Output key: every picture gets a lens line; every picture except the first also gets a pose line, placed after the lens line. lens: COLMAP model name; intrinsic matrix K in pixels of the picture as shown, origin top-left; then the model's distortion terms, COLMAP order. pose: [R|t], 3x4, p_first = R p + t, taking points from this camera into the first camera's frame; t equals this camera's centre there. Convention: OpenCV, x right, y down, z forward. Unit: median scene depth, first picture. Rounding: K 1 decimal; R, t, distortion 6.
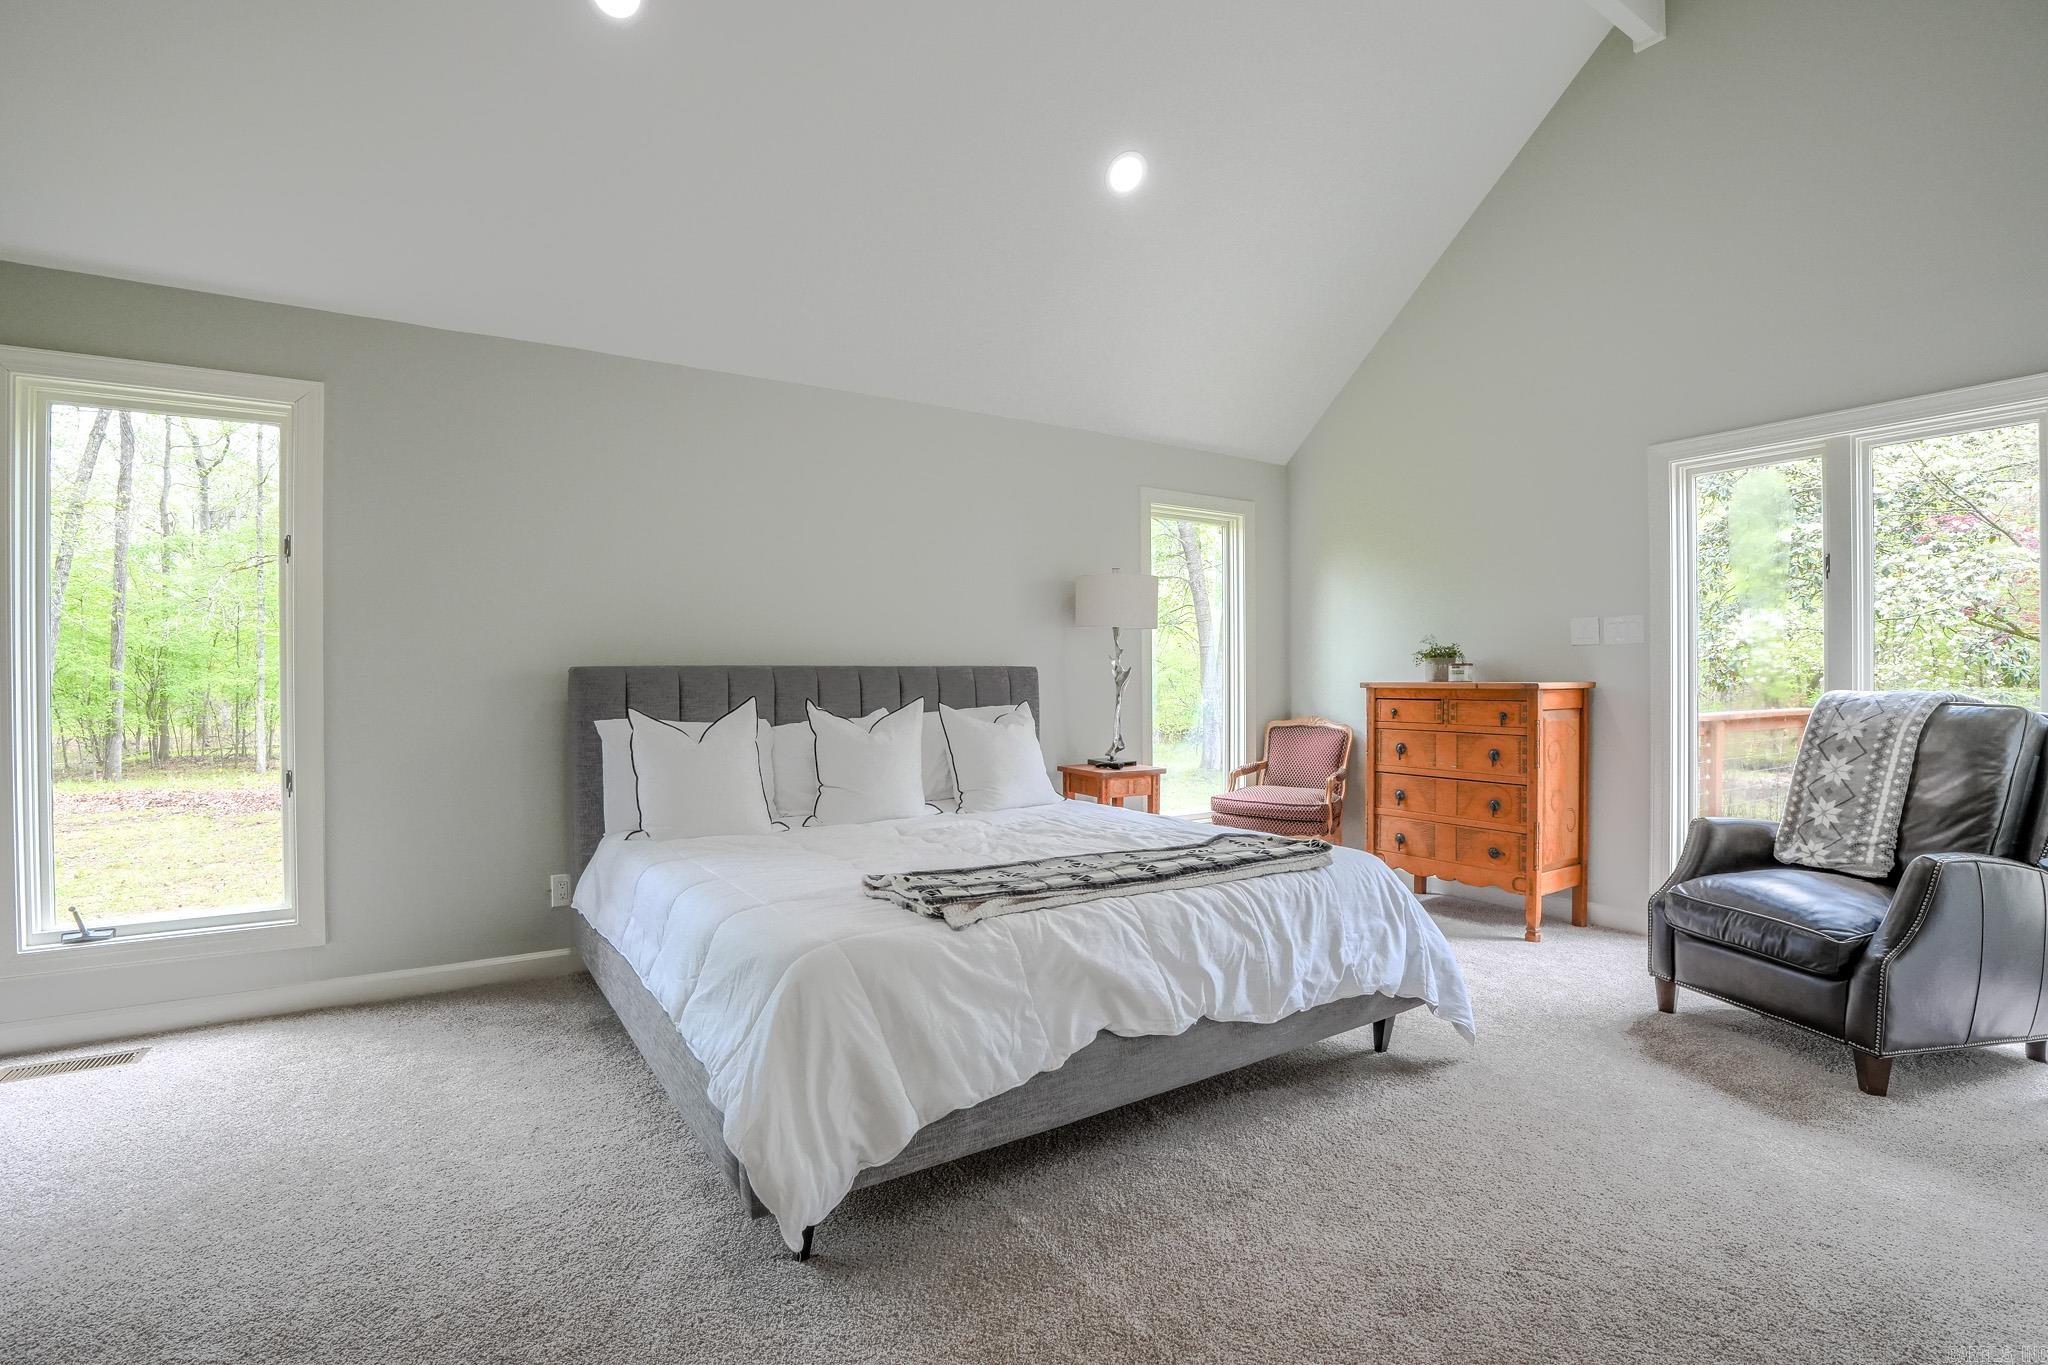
lens RADIAL K [[947.4, 0, 1045.7], [0, 947.4, 684.6], [0, 0, 1]] dist [-0.060798, 0.014747]
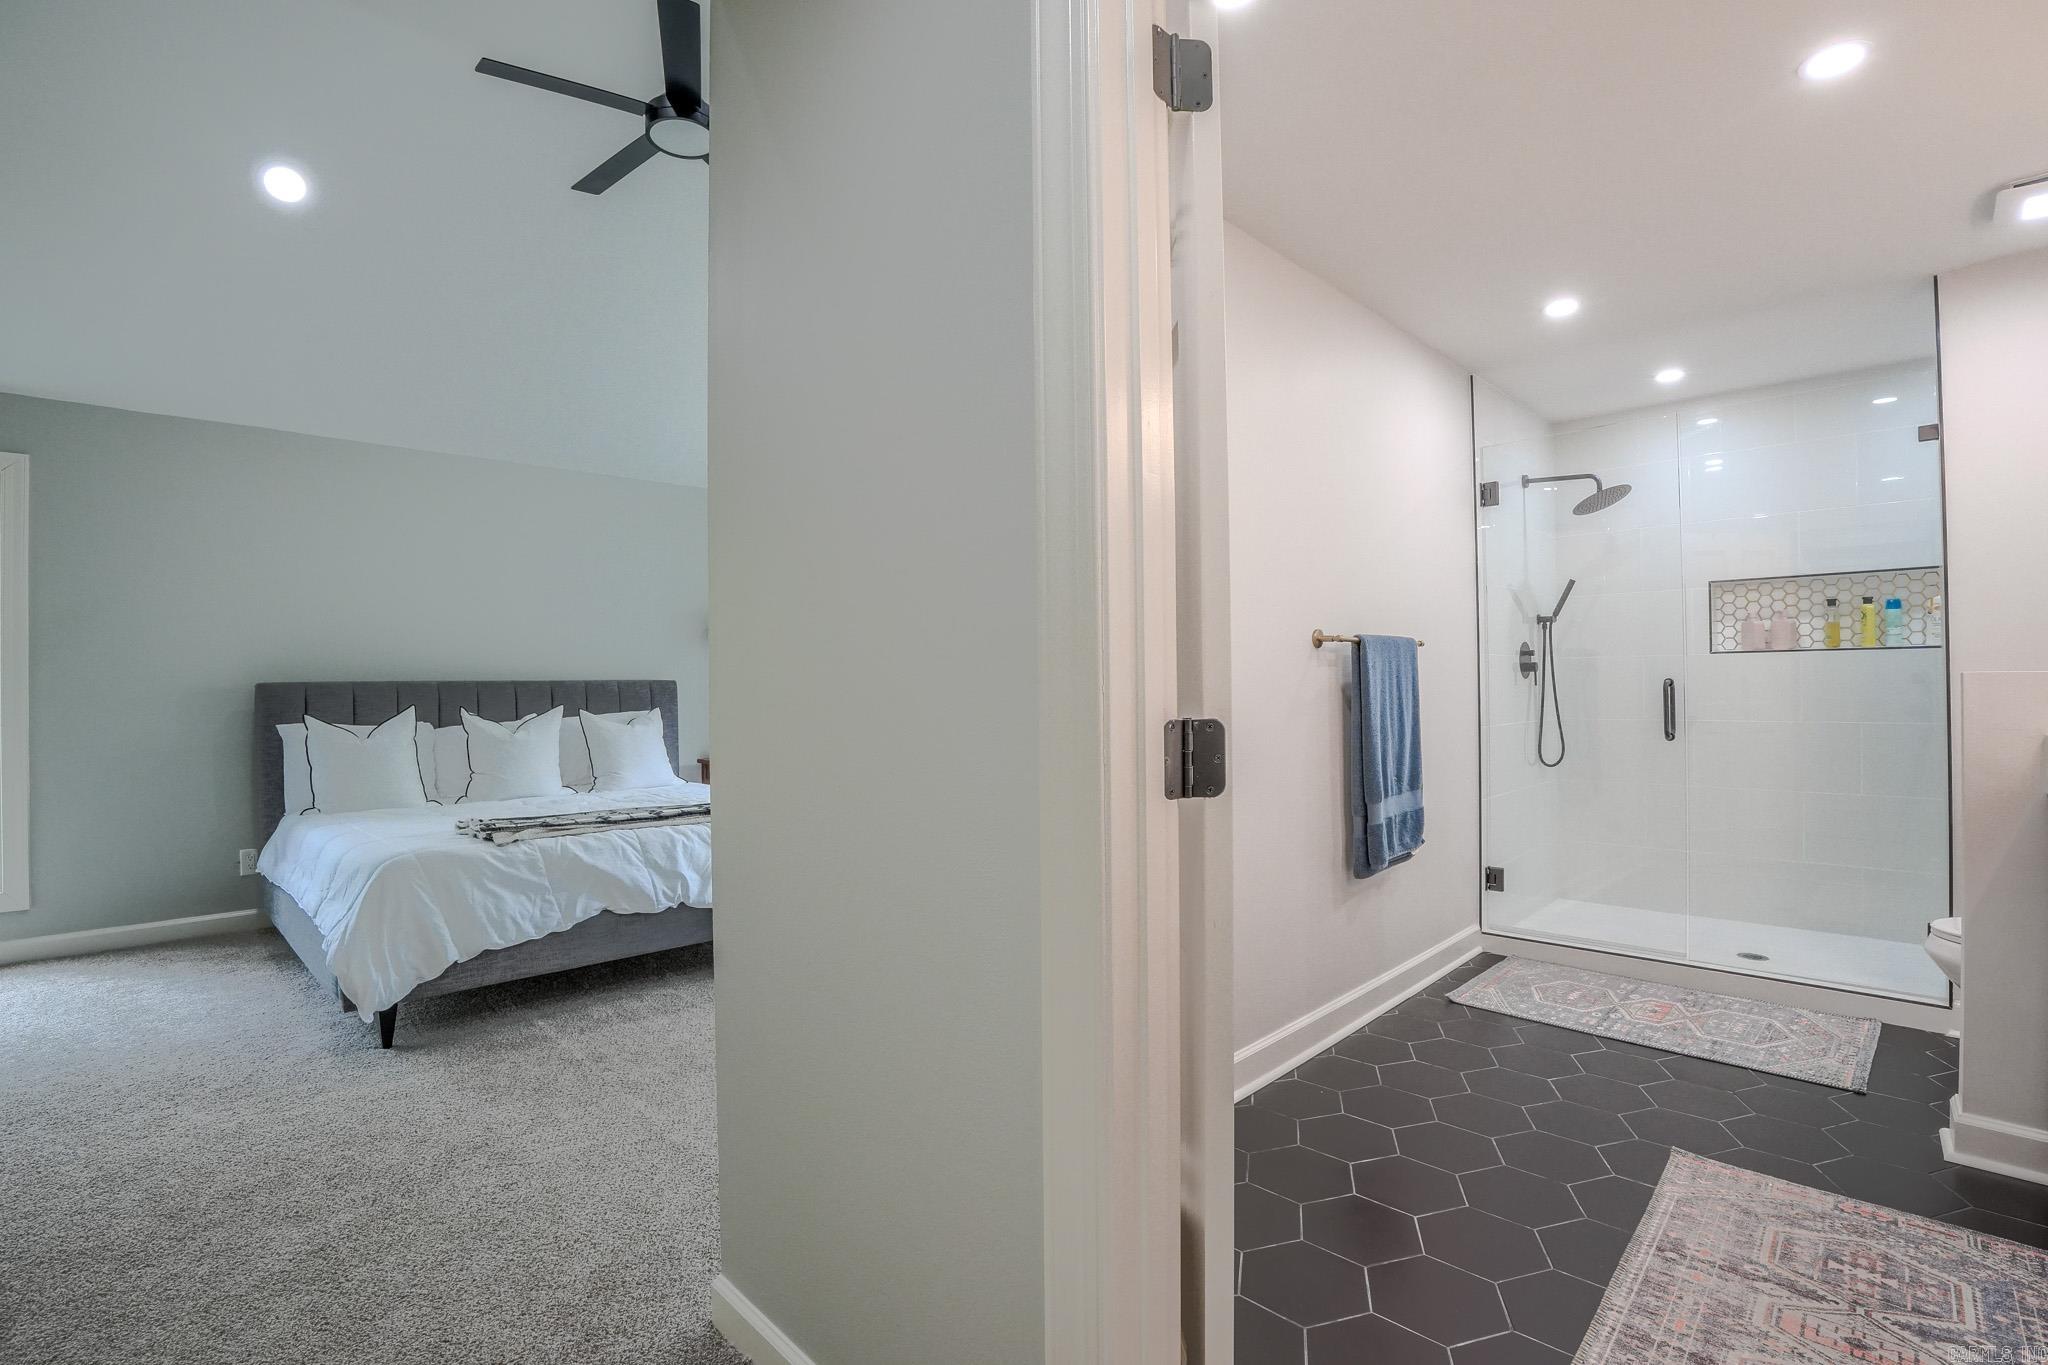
lens RADIAL K [[947.4, 0, 1045.7], [0, 947.4, 684.6], [0, 0, 1]] dist [-0.060798, 0.014747]
pose [[0.978952, -0.005207, 0.204026, 0.354680], [0.007383, 0.999924, -0.009907, 0.004261], [-0.203959, 0.011205, 0.978915, -0.532451]]
